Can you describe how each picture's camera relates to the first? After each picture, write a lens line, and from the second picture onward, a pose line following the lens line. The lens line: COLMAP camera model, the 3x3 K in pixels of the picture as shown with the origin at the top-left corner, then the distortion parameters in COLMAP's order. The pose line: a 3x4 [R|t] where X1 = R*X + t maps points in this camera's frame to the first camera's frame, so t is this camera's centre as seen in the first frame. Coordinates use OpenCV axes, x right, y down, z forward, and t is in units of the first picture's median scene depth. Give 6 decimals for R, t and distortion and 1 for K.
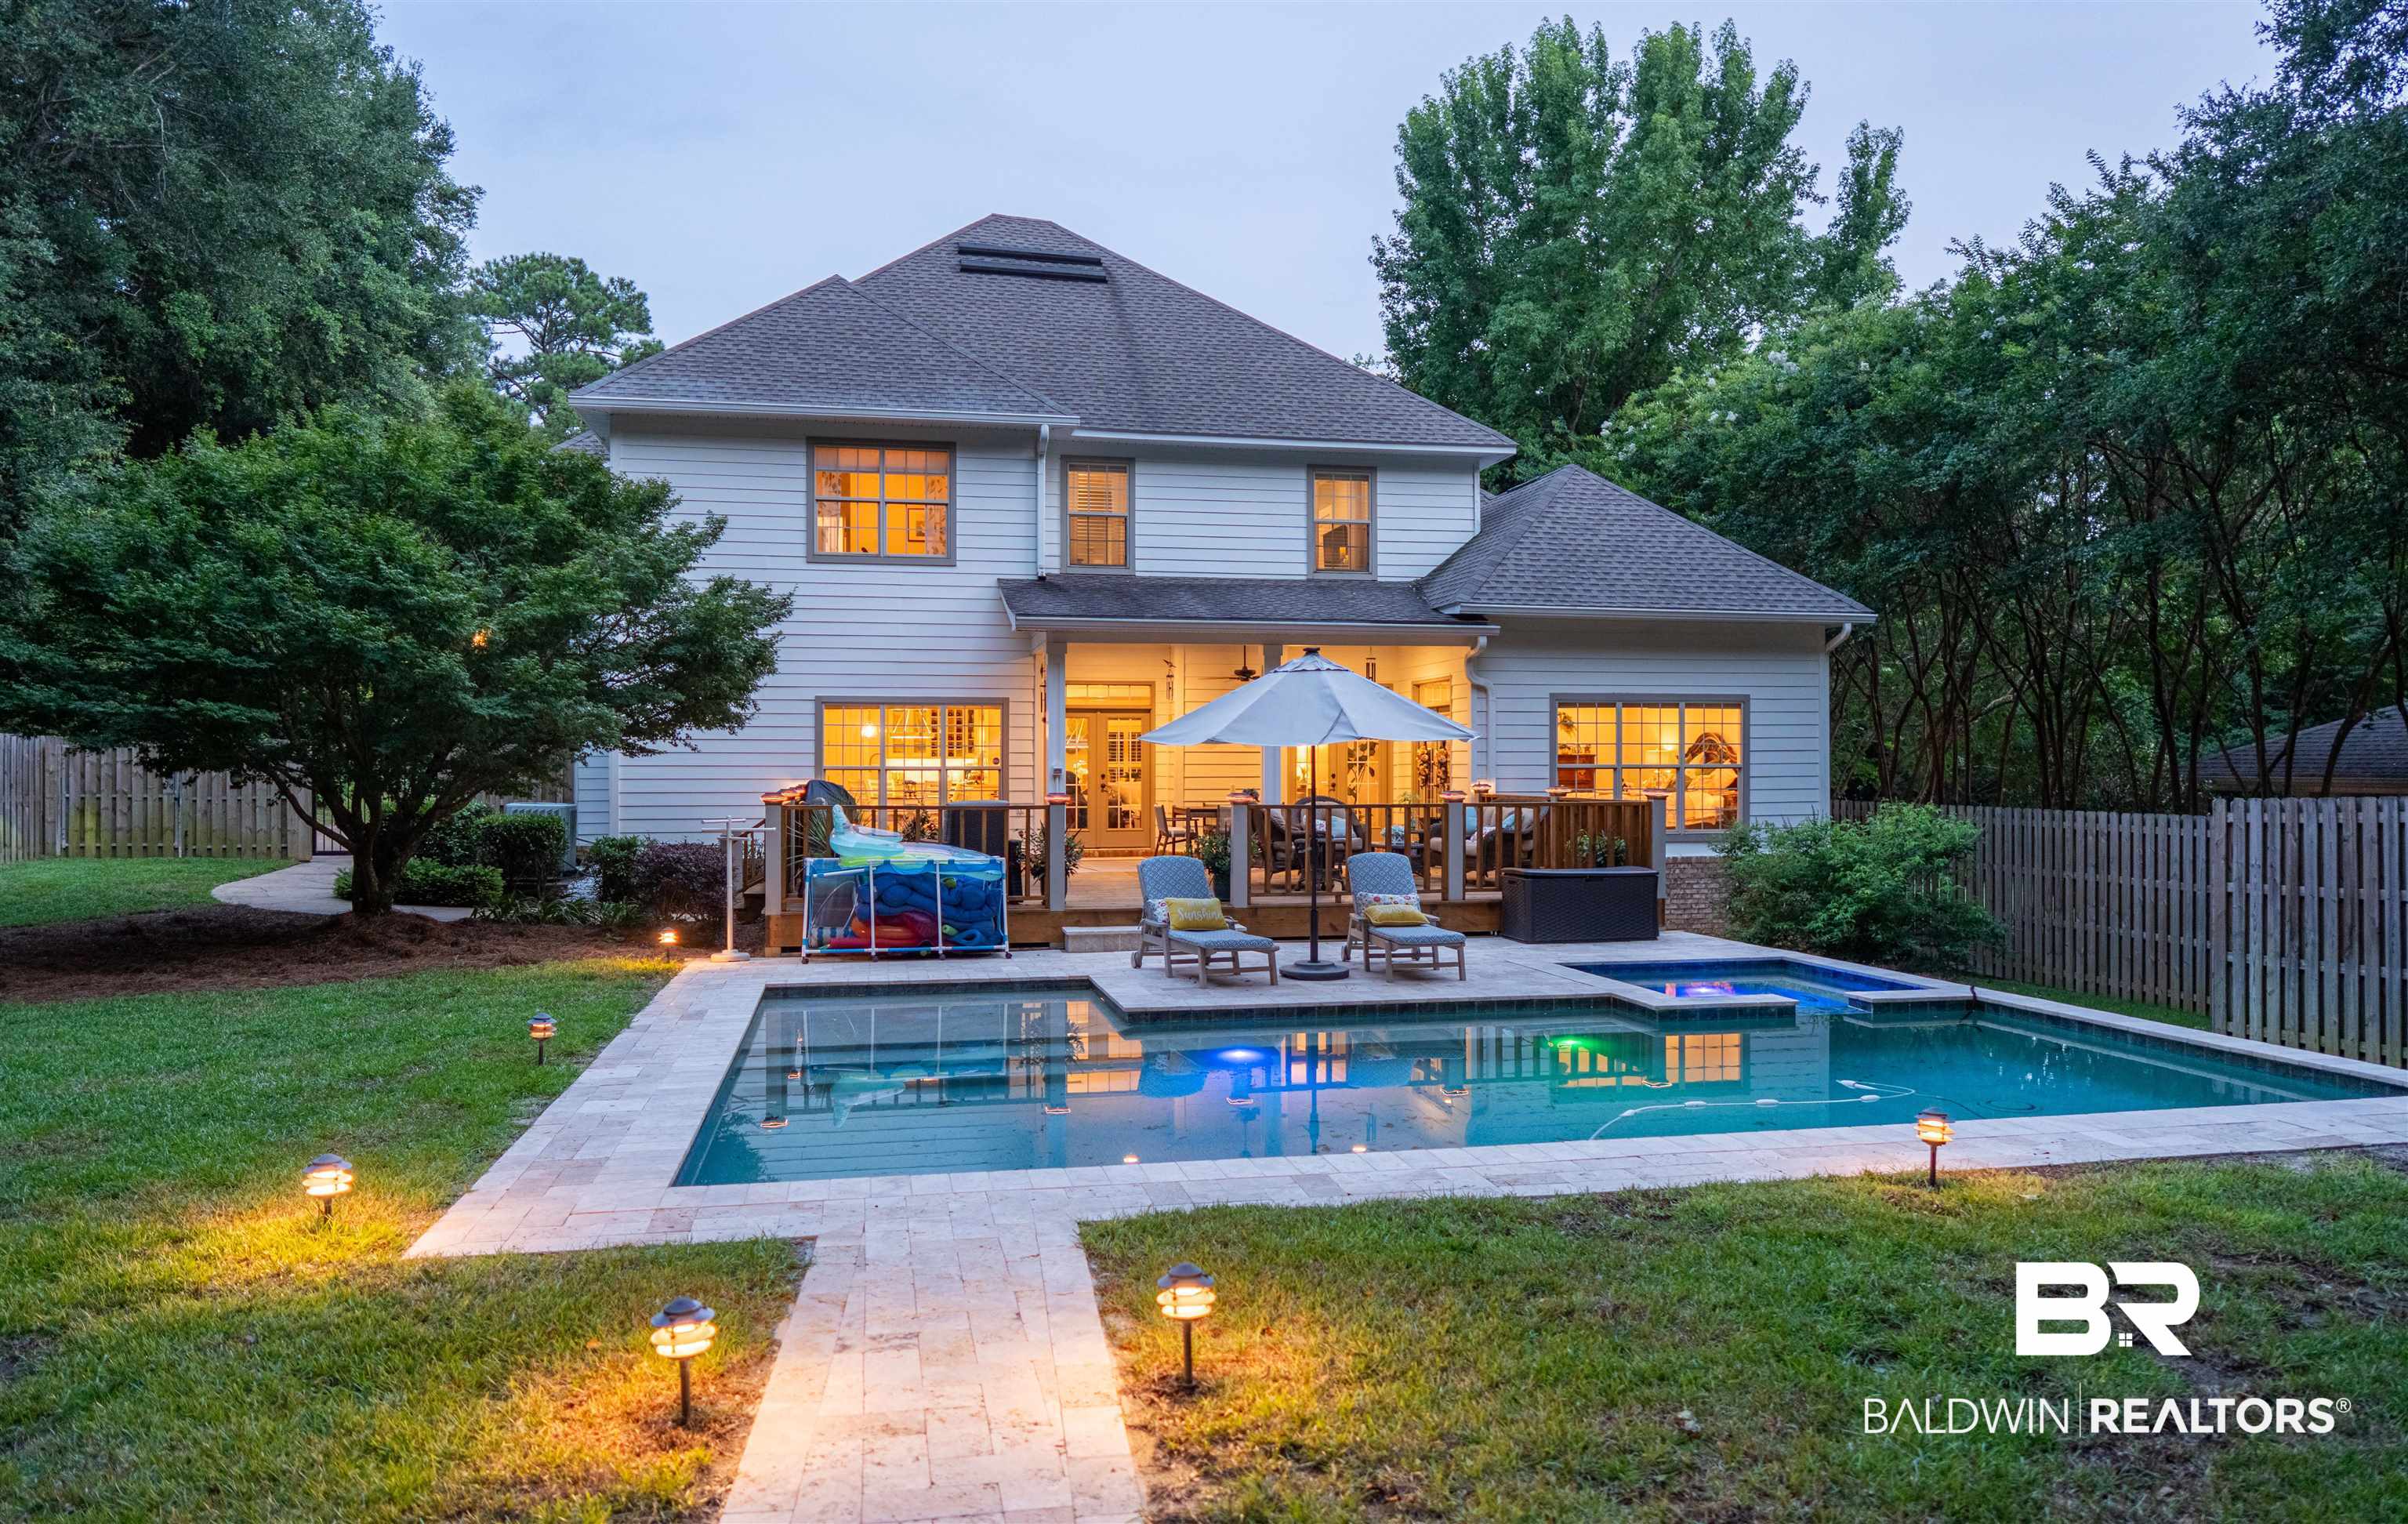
lens RADIAL K [[1603.0, 0, 1204.0], [0, 1603.0, 762.0], [0, 0, 1]] dist [-0.003951, 0.000767]
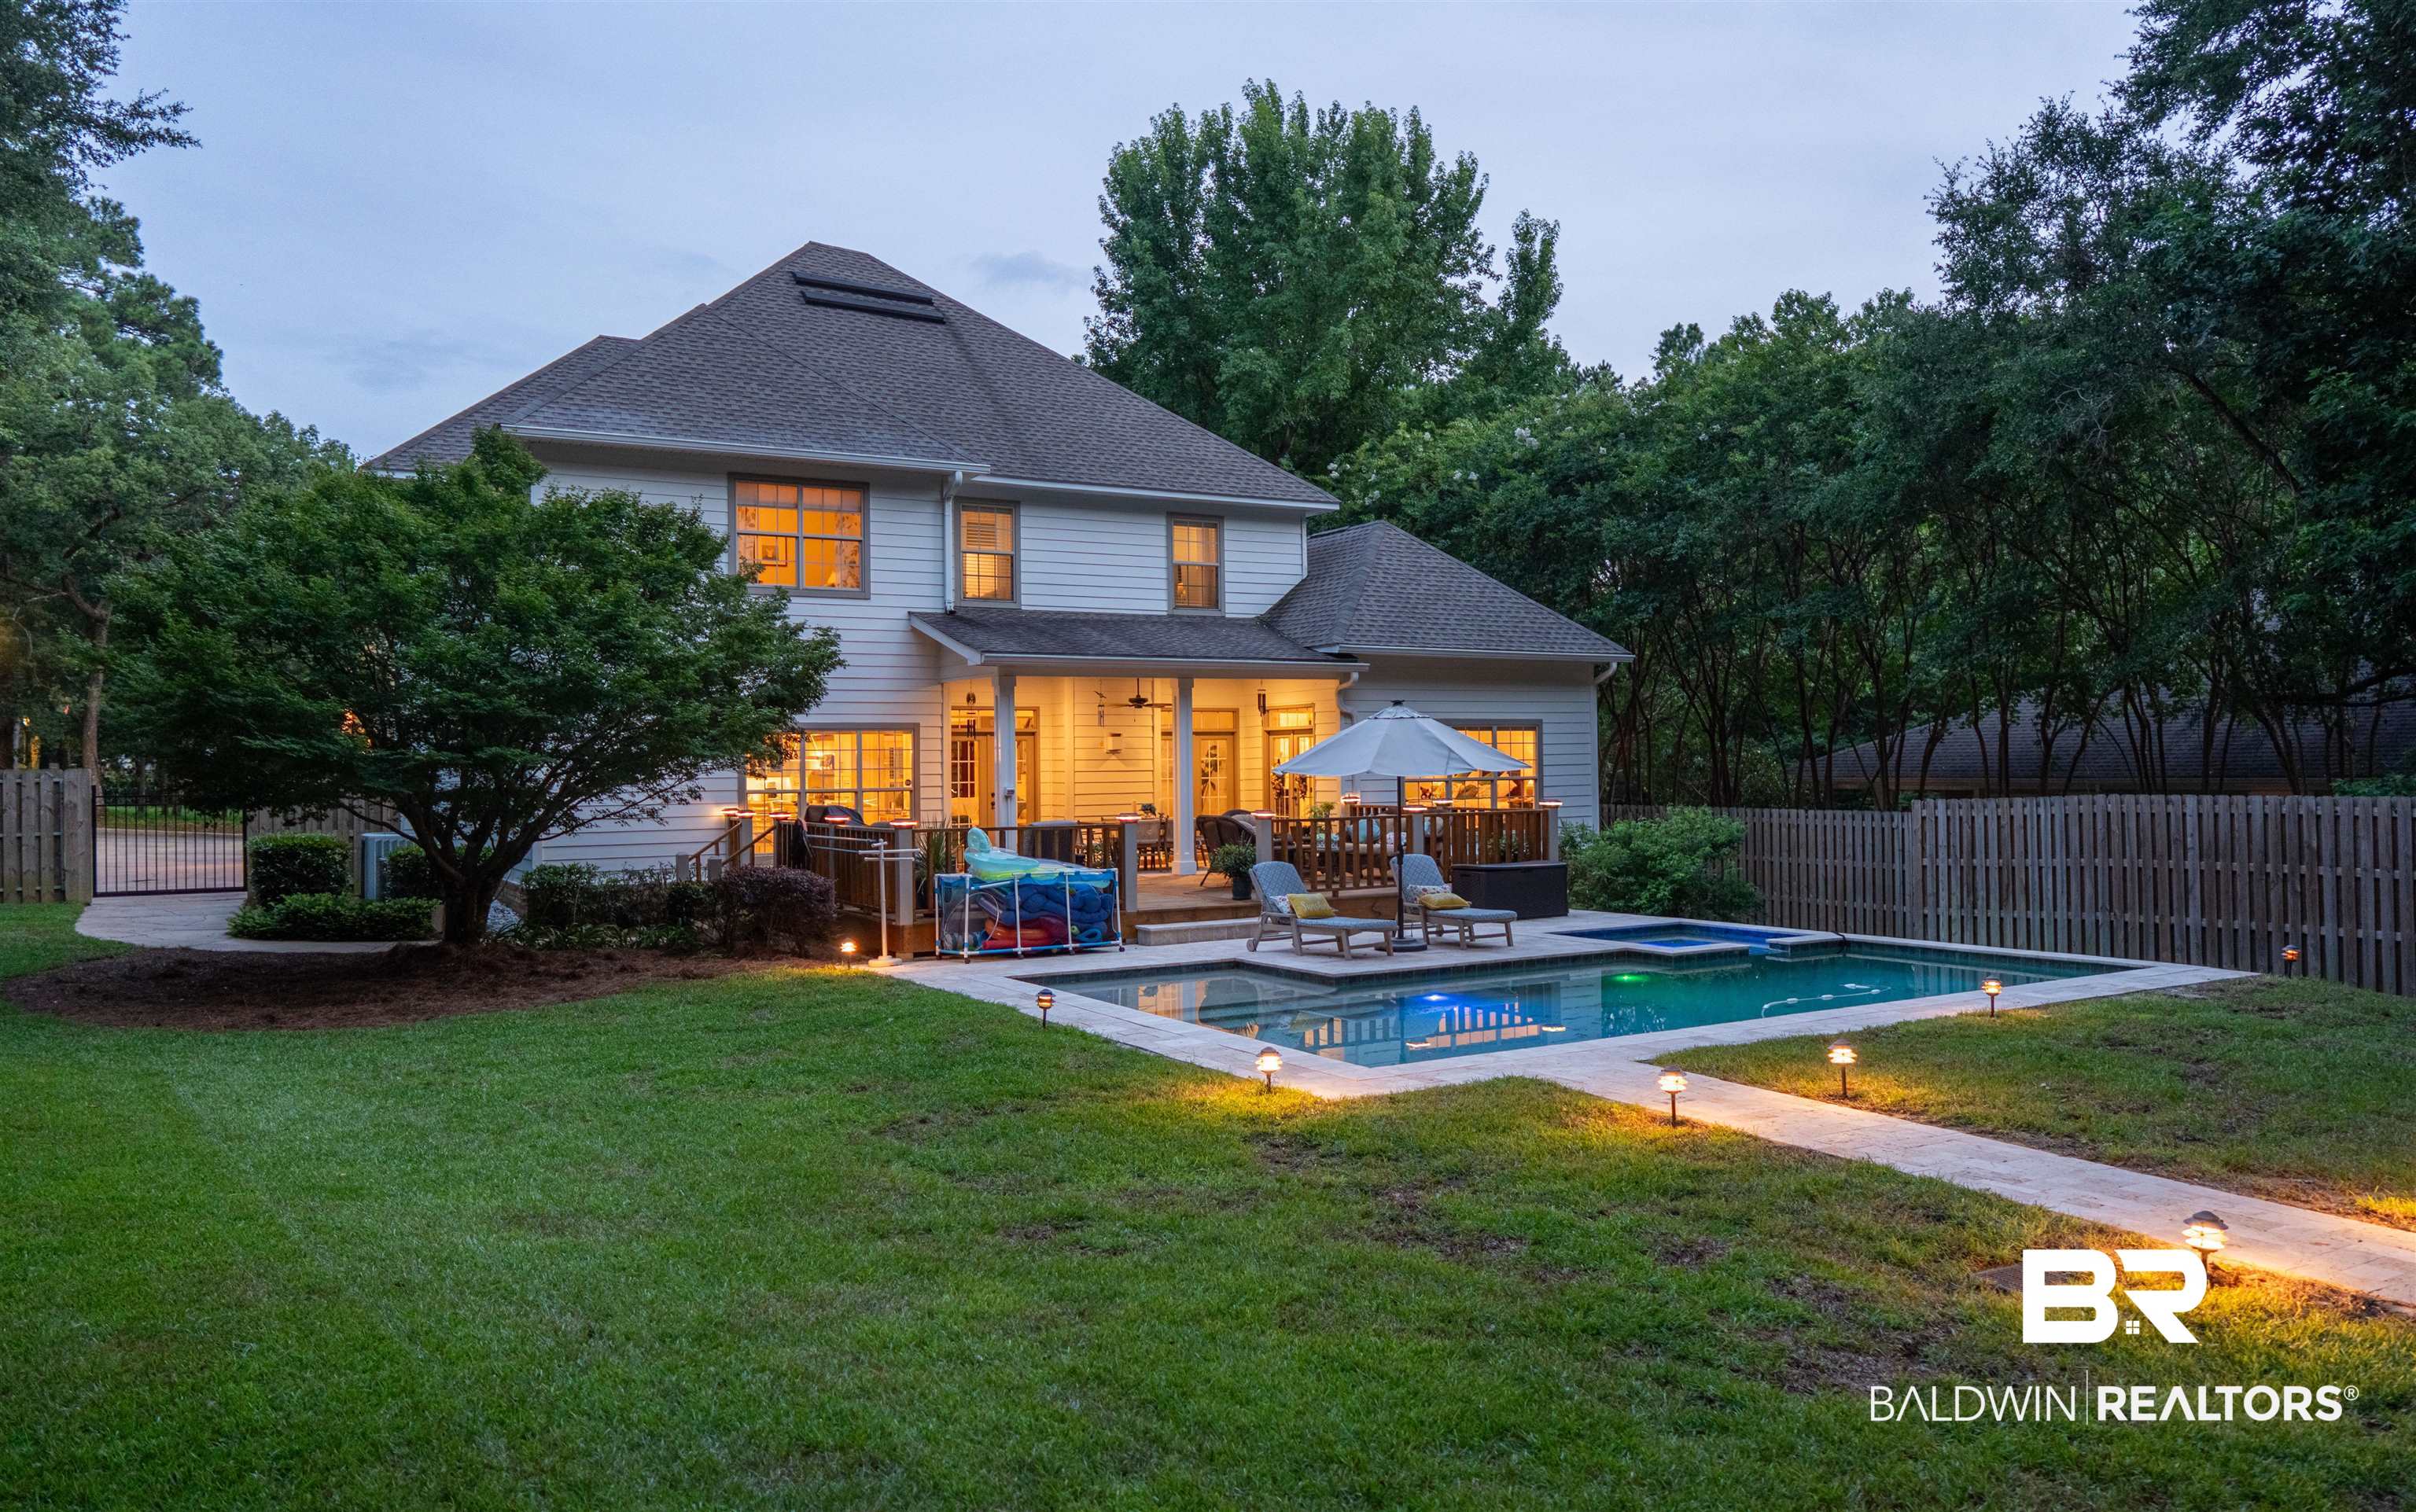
lens RADIAL K [[1802.4, 0, 1271.4], [0, 1802.4, 729.2], [0, 0, 1]] dist [-0.002238, -0.001737]
pose [[0.934765, -0.004933, 0.355233, -0.326055], [0.010932, 0.999829, -0.014882, -0.015431], [-0.355099, 0.017795, 0.934659, -0.204389]]
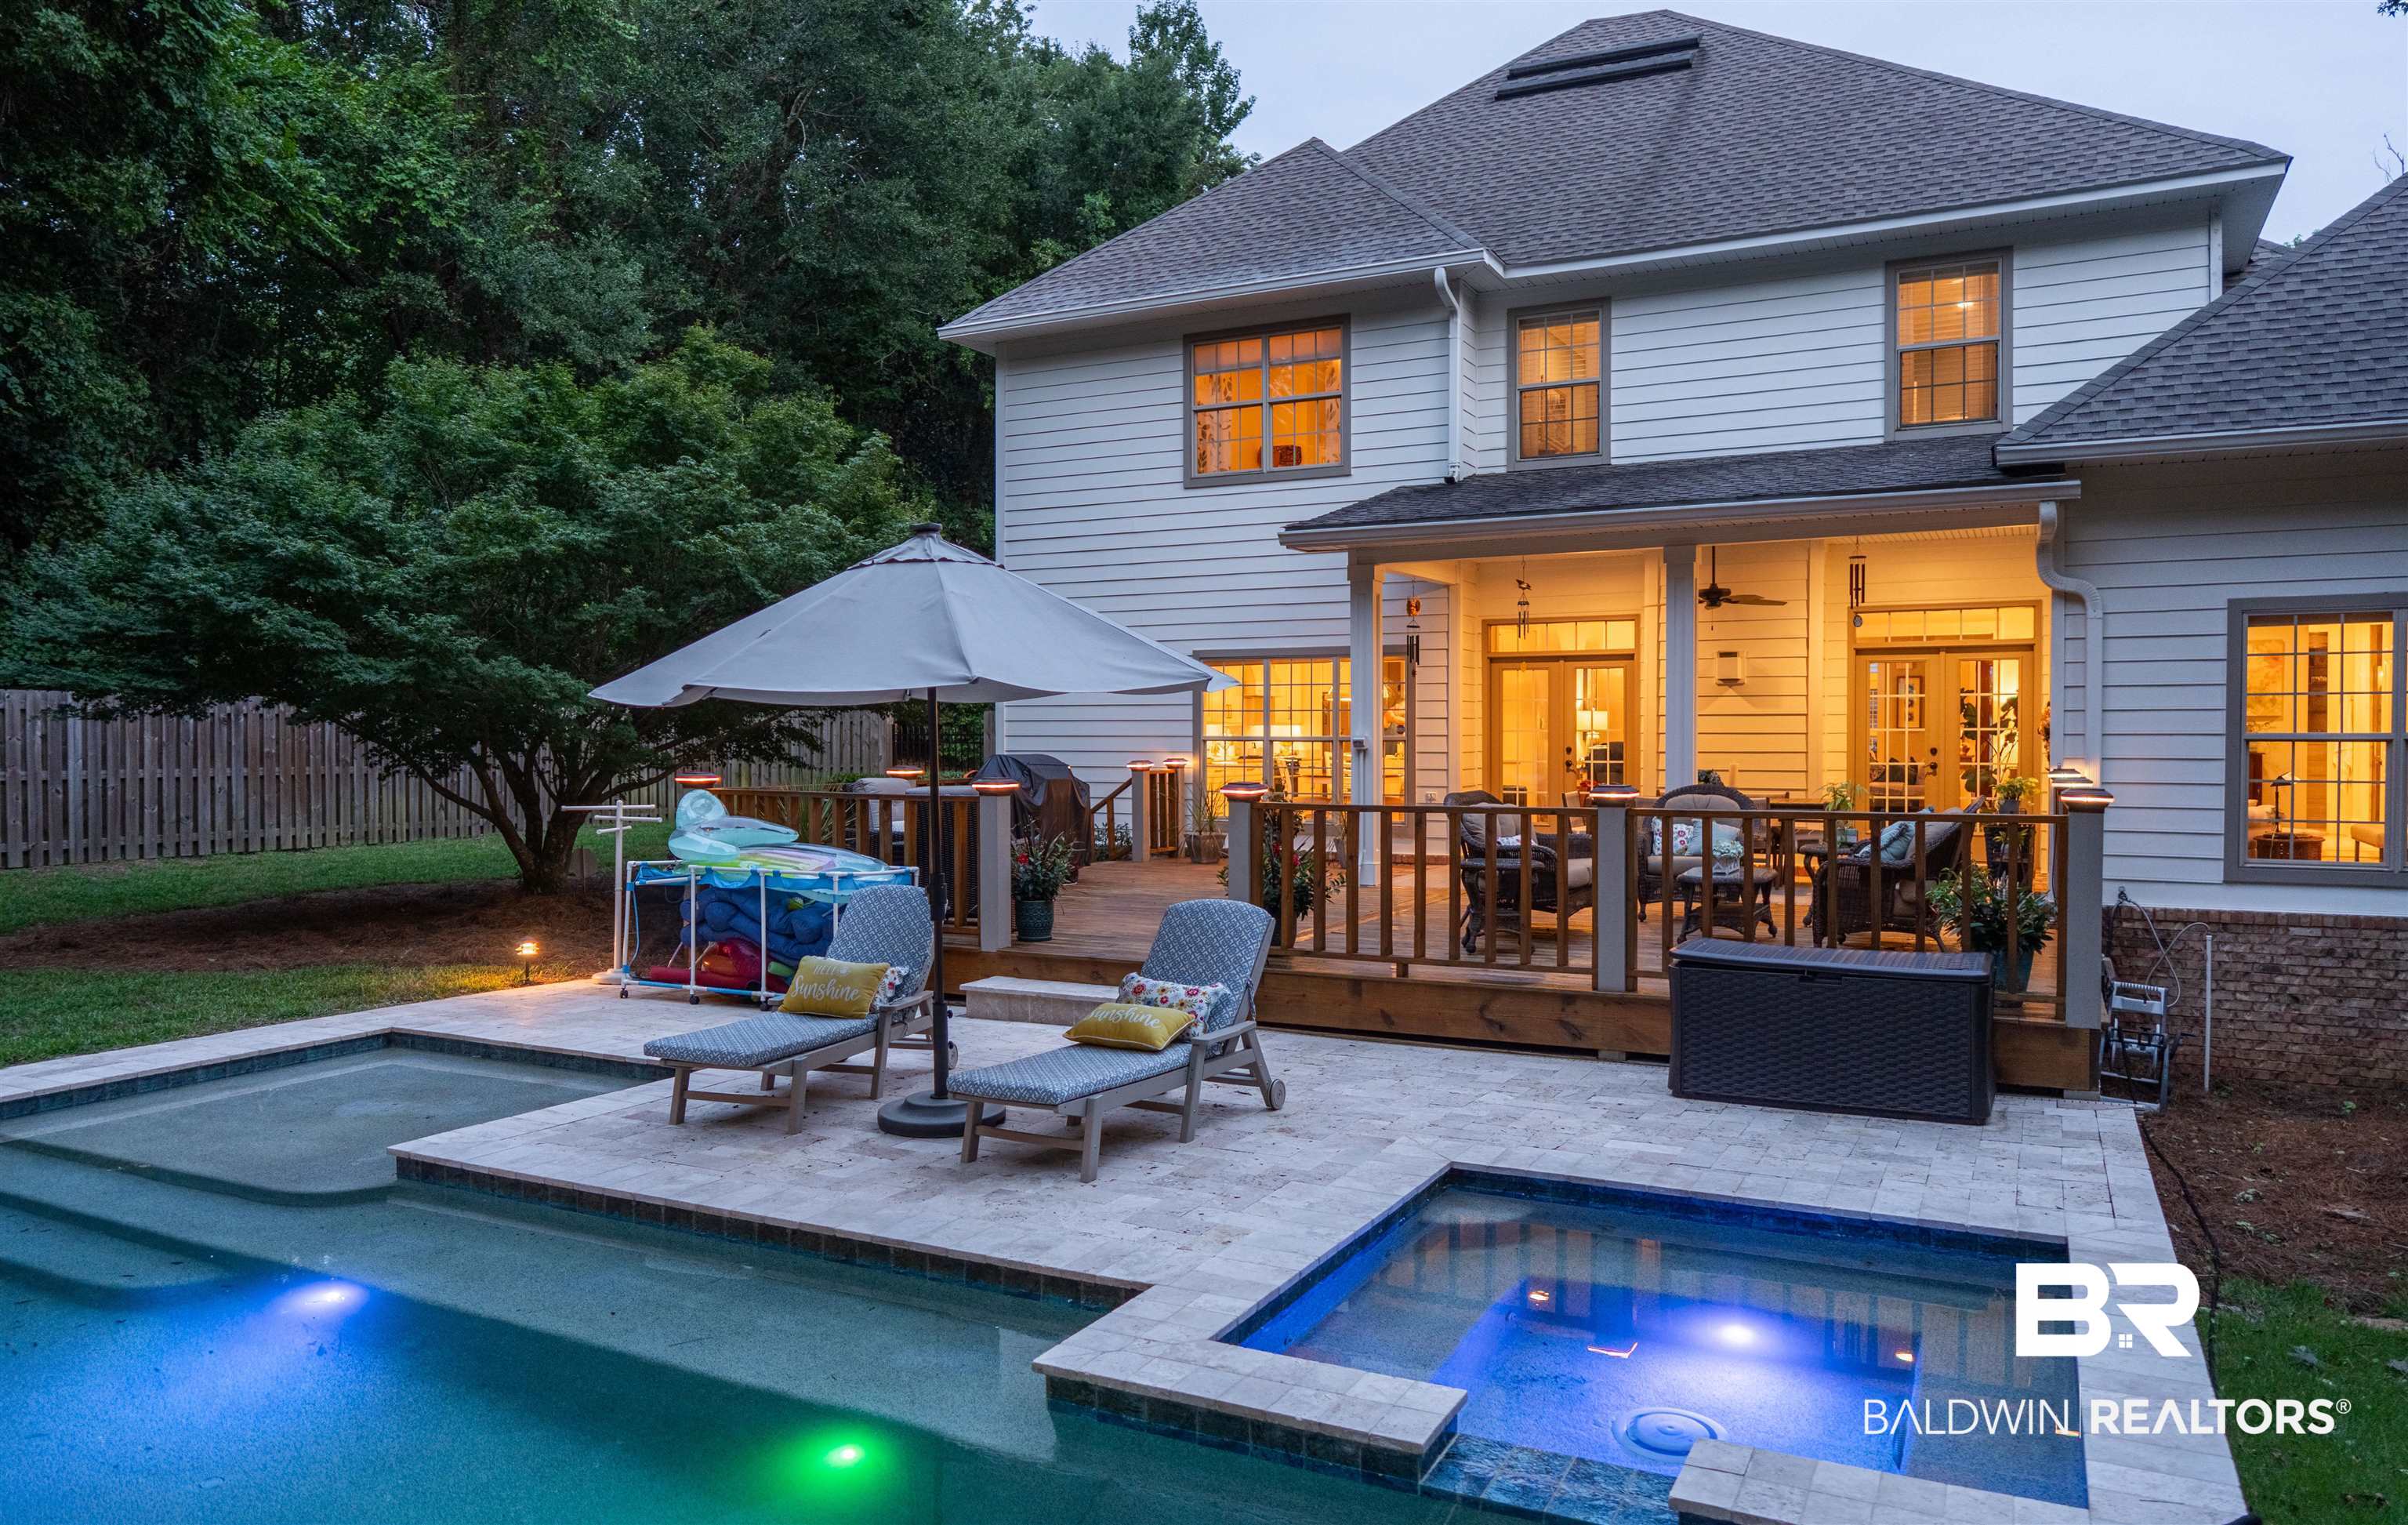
lens RADIAL K [[1603.1, 0, 1204.0], [0, 1603.1, 762.5], [0, 0, 1]] dist [-0.003951, 0.000767]
pose [[0.777252, 0.011044, -0.629092, 0.266261], [0.003277, 0.999761, 0.021600, -0.001354], [0.629181, -0.018850, 0.777030, 0.344161]]
